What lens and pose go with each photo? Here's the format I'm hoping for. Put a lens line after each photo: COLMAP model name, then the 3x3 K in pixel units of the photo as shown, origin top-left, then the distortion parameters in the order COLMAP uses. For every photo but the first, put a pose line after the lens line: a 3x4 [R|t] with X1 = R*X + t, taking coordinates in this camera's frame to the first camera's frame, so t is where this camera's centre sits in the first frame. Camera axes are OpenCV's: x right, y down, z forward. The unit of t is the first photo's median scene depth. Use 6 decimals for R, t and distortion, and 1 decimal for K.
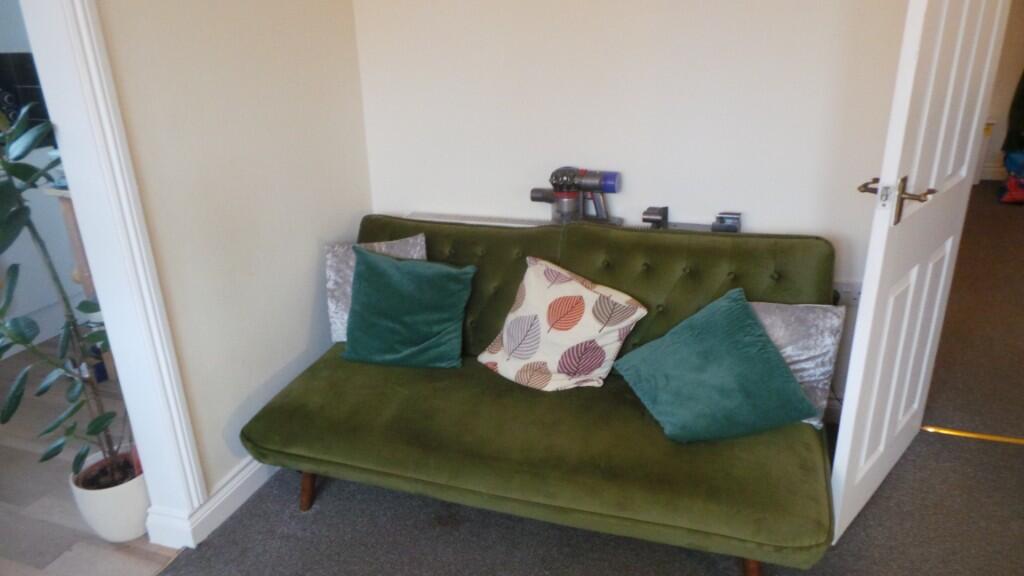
lens RADIAL K [[715.6, 0, 512.6], [0, 715.6, 291.2], [0, 0, 1]] dist [0.001065, 0.005434]
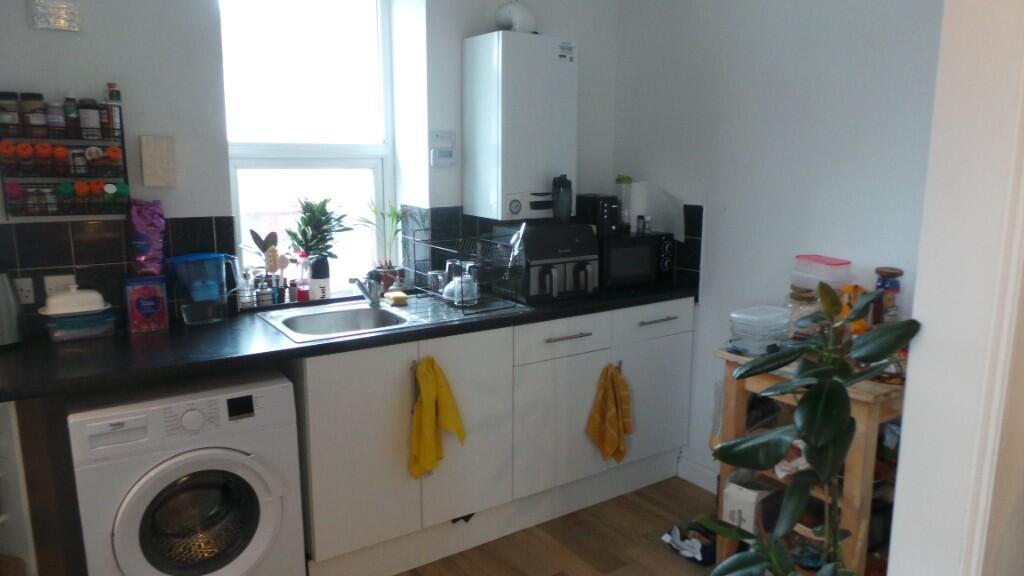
lens RADIAL K [[715.6, 0, 512.6], [0, 715.6, 291.2], [0, 0, 1]] dist [0.001065, 0.005434]
pose [[0.805662, 0.133057, -0.577239, -0.431990], [-0.239512, 0.964413, -0.111988, -0.059904], [0.541796, 0.228480, 0.808859, 0.114896]]
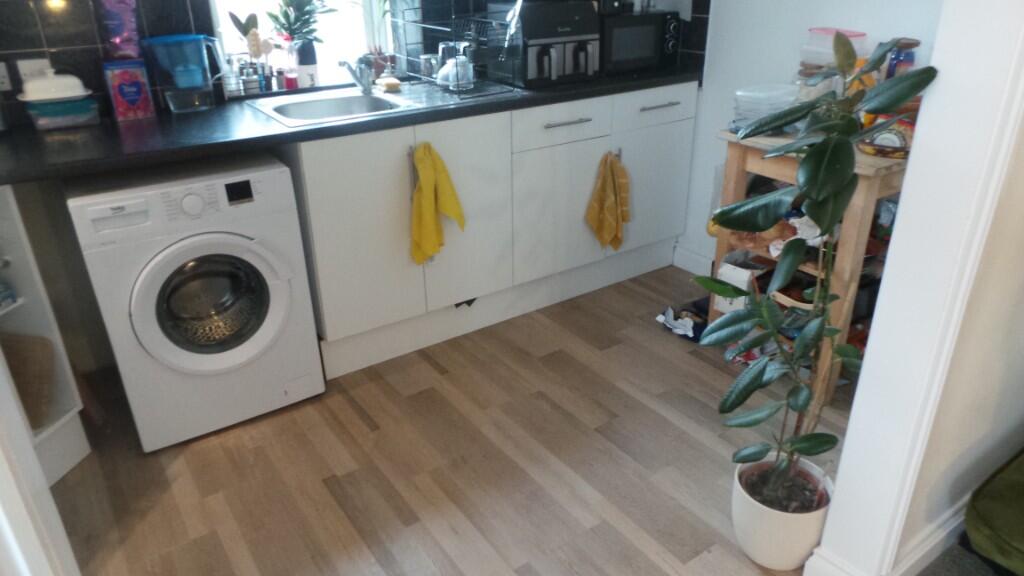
lens RADIAL K [[715.6, 0, 512.6], [0, 715.6, 291.2], [0, 0, 1]] dist [0.001065, 0.005434]
pose [[0.811631, 0.262681, -0.521780, -0.428936], [-0.223716, 0.964870, 0.137757, -0.014186], [0.539636, 0.004923, 0.841884, 0.121895]]
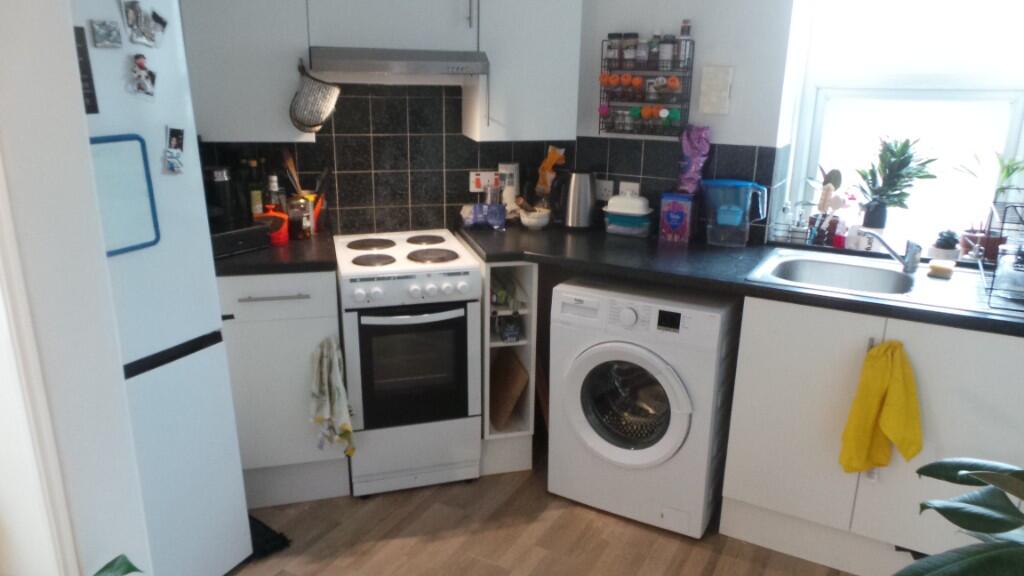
lens RADIAL K [[715.6, 0, 512.6], [0, 715.6, 291.2], [0, 0, 1]] dist [0.001065, 0.005434]
pose [[-0.180358, 0.298799, -0.937118, -0.240624], [-0.371942, 0.861280, 0.346202, -0.251627], [0.910566, 0.410994, -0.044203, 0.564075]]
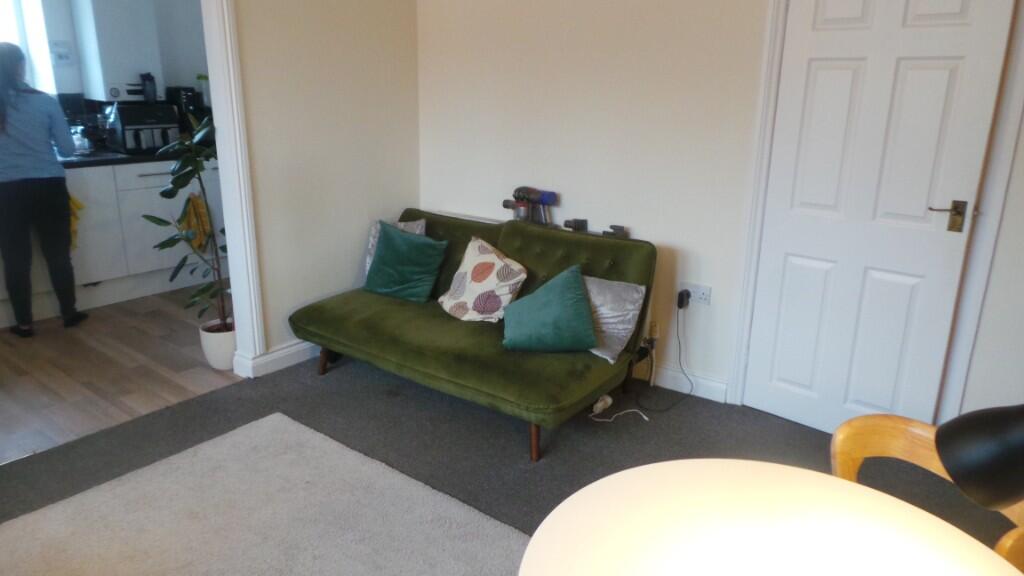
lens RADIAL K [[715.6, 0, 512.6], [0, 715.6, 291.2], [0, 0, 1]] dist [0.001065, 0.005434]
pose [[0.944032, 0.135309, -0.300824, 0.603798], [-0.159979, 0.985366, -0.058829, 0.150750], [0.288462, 0.103662, 0.951863, -0.448122]]
